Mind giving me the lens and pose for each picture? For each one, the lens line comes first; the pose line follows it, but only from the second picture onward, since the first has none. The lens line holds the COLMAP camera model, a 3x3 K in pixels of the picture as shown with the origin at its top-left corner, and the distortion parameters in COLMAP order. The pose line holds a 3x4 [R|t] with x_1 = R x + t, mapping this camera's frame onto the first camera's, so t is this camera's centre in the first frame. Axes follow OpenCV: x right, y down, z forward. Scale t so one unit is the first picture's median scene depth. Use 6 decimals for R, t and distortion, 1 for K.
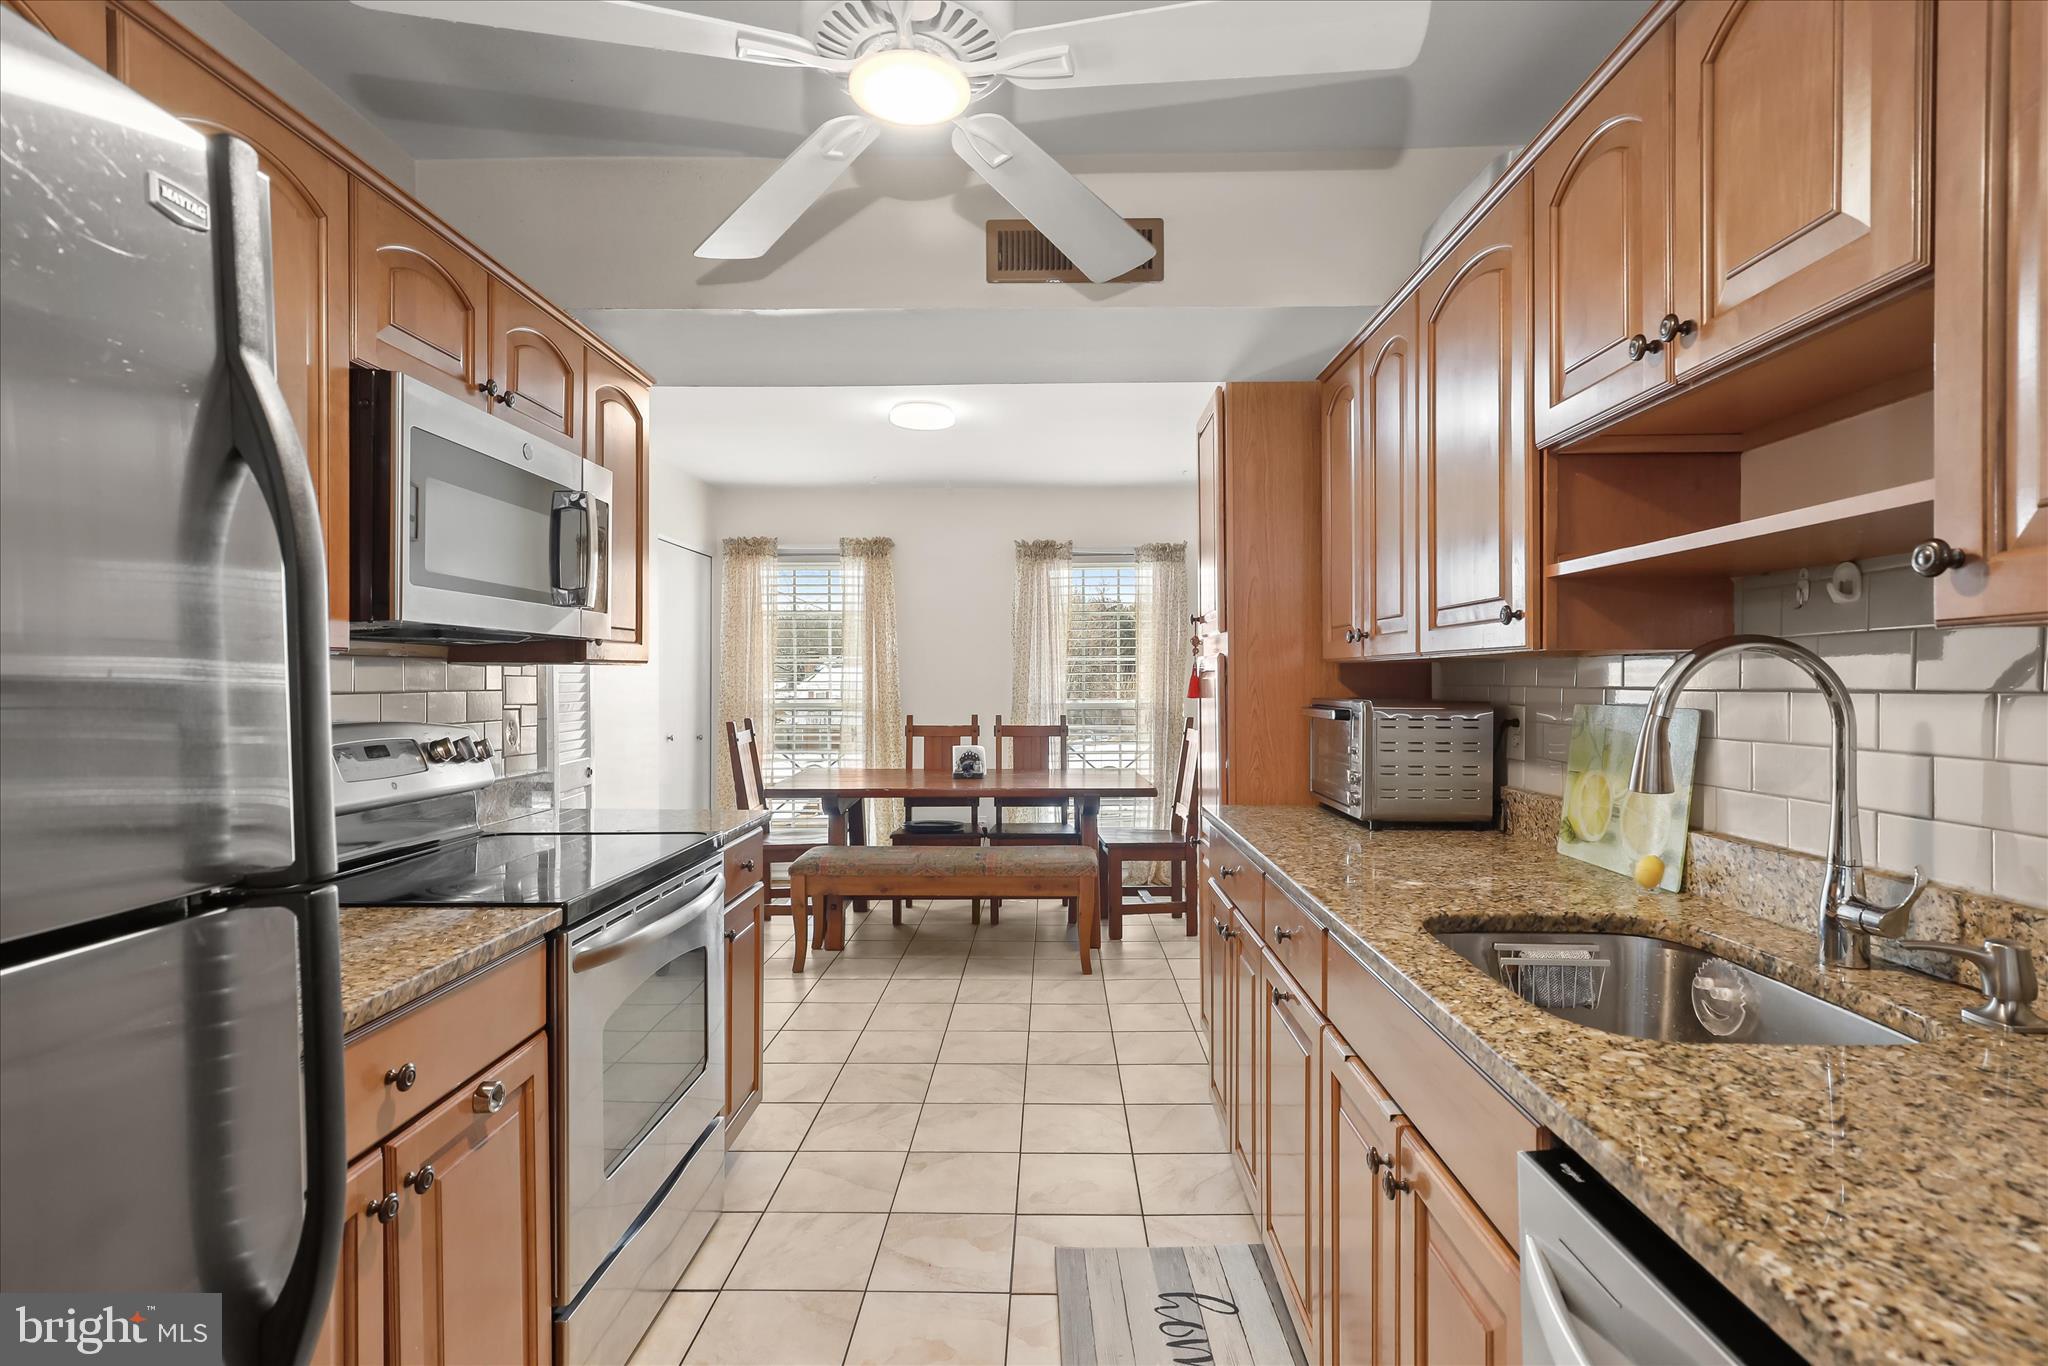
lens RADIAL K [[968.8, 0, 1039.7], [0, 968.8, 681.1], [0, 0, 1]] dist [-0.002951, 0.003198]
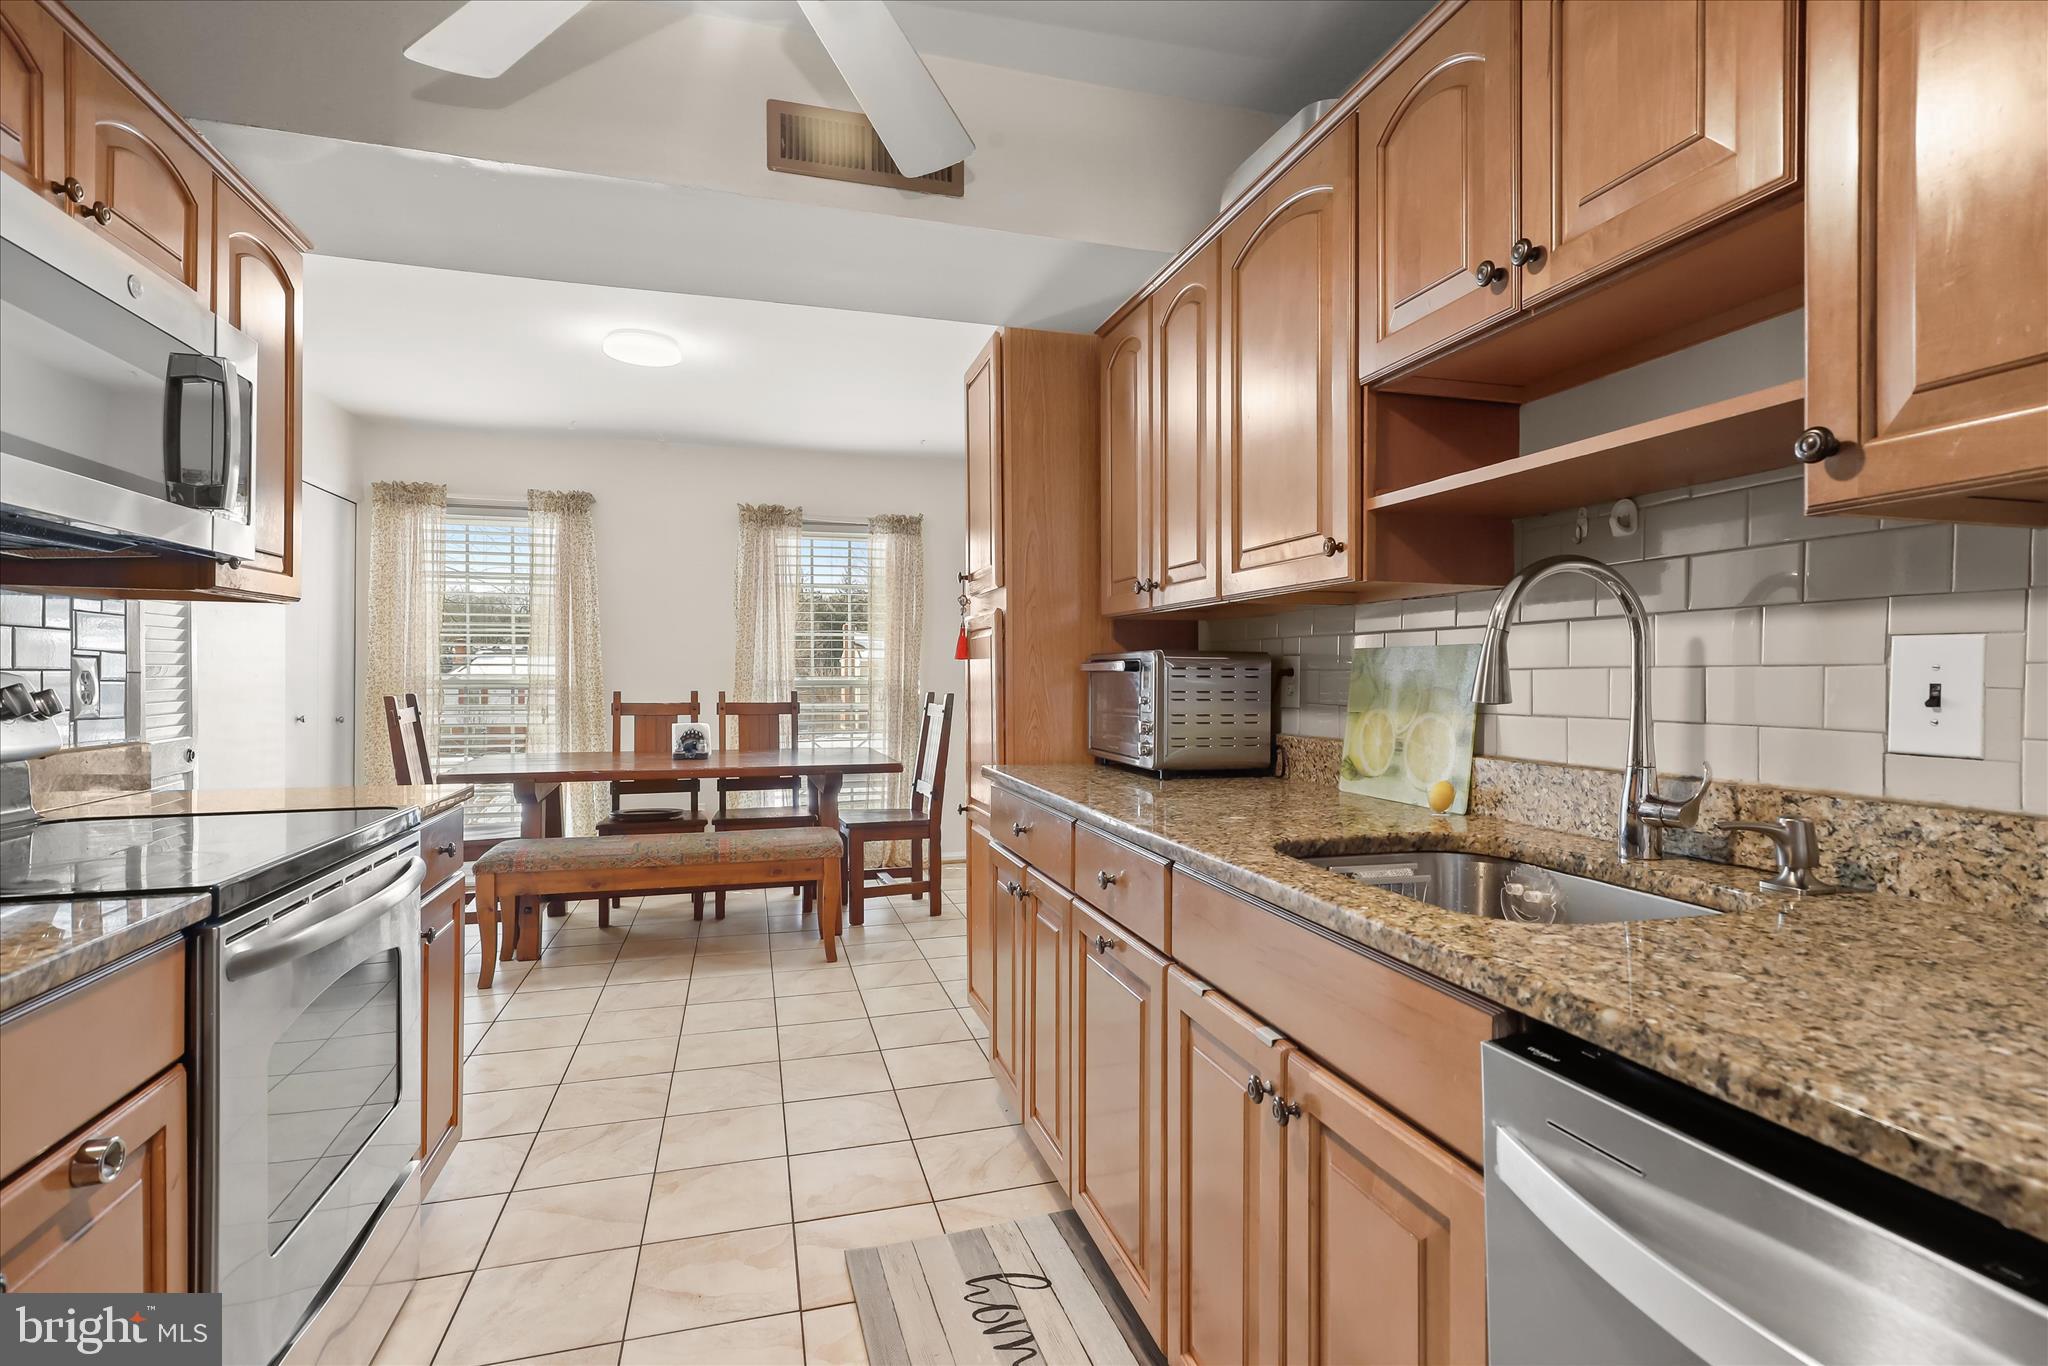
lens RADIAL K [[974.4, 0, 1034.6], [0, 974.4, 674.9], [0, 0, 1]] dist [-0.001444, 0.001454]
pose [[0.954962, 0.003436, 0.296707, -0.082271], [-0.003351, 0.999994, -0.000796, 0.047651], [-0.296708, -0.000234, 0.954968, 0.080296]]
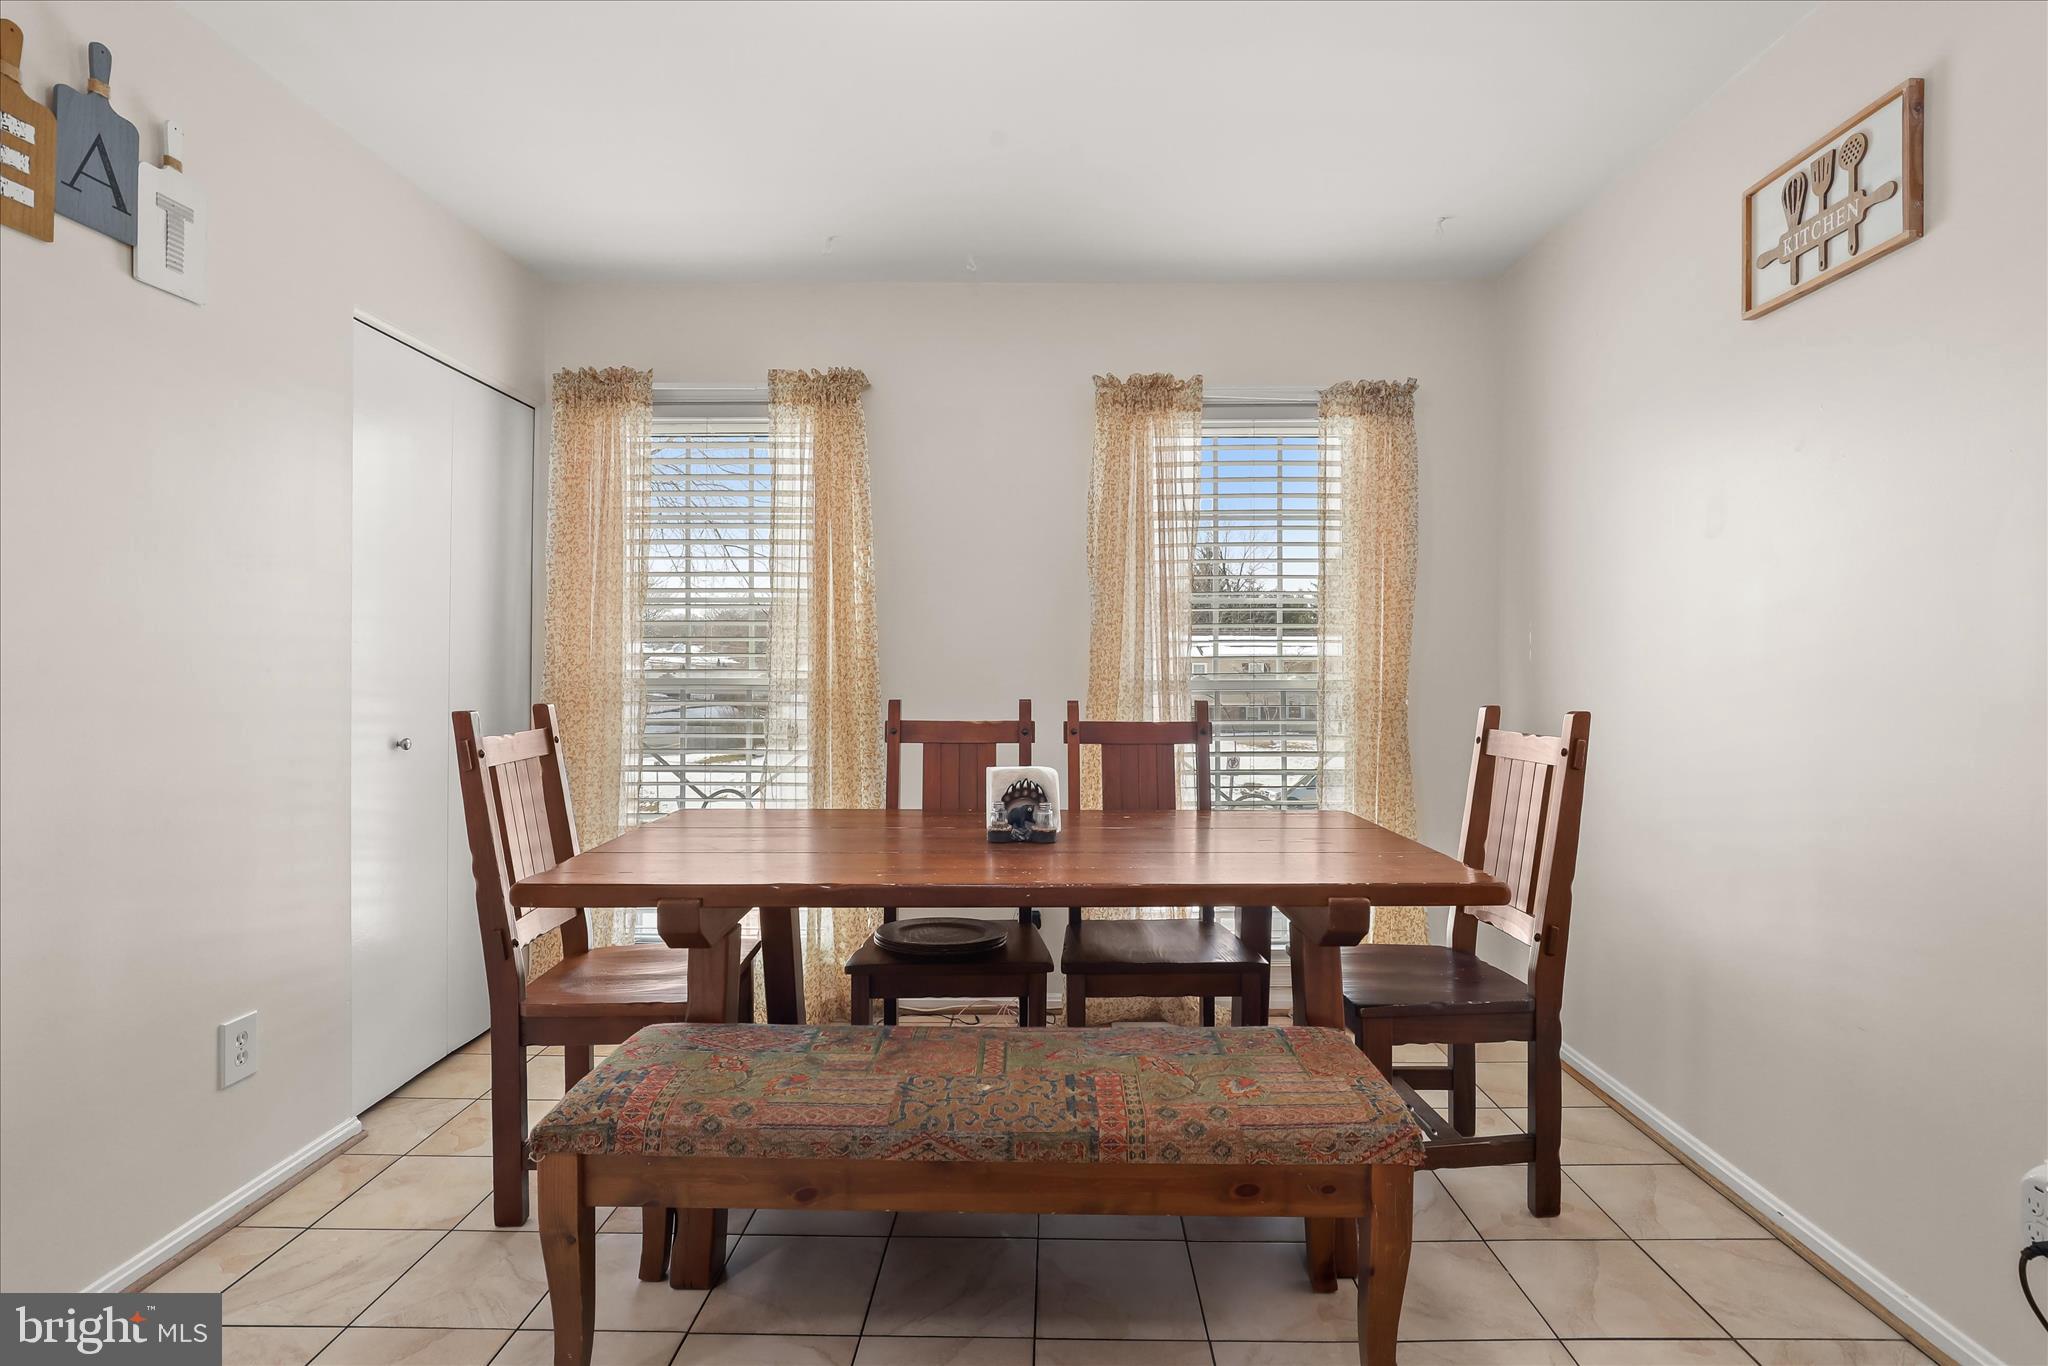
lens RADIAL K [[974.4, 0, 1034.6], [0, 974.4, 674.9], [0, 0, 1]] dist [-0.001444, 0.001454]
pose [[0.999964, 0.005324, -0.006651, -0.144518], [-0.005313, 0.999985, 0.001652, 0.051851], [0.006659, -0.001617, 0.999977, 1.227521]]
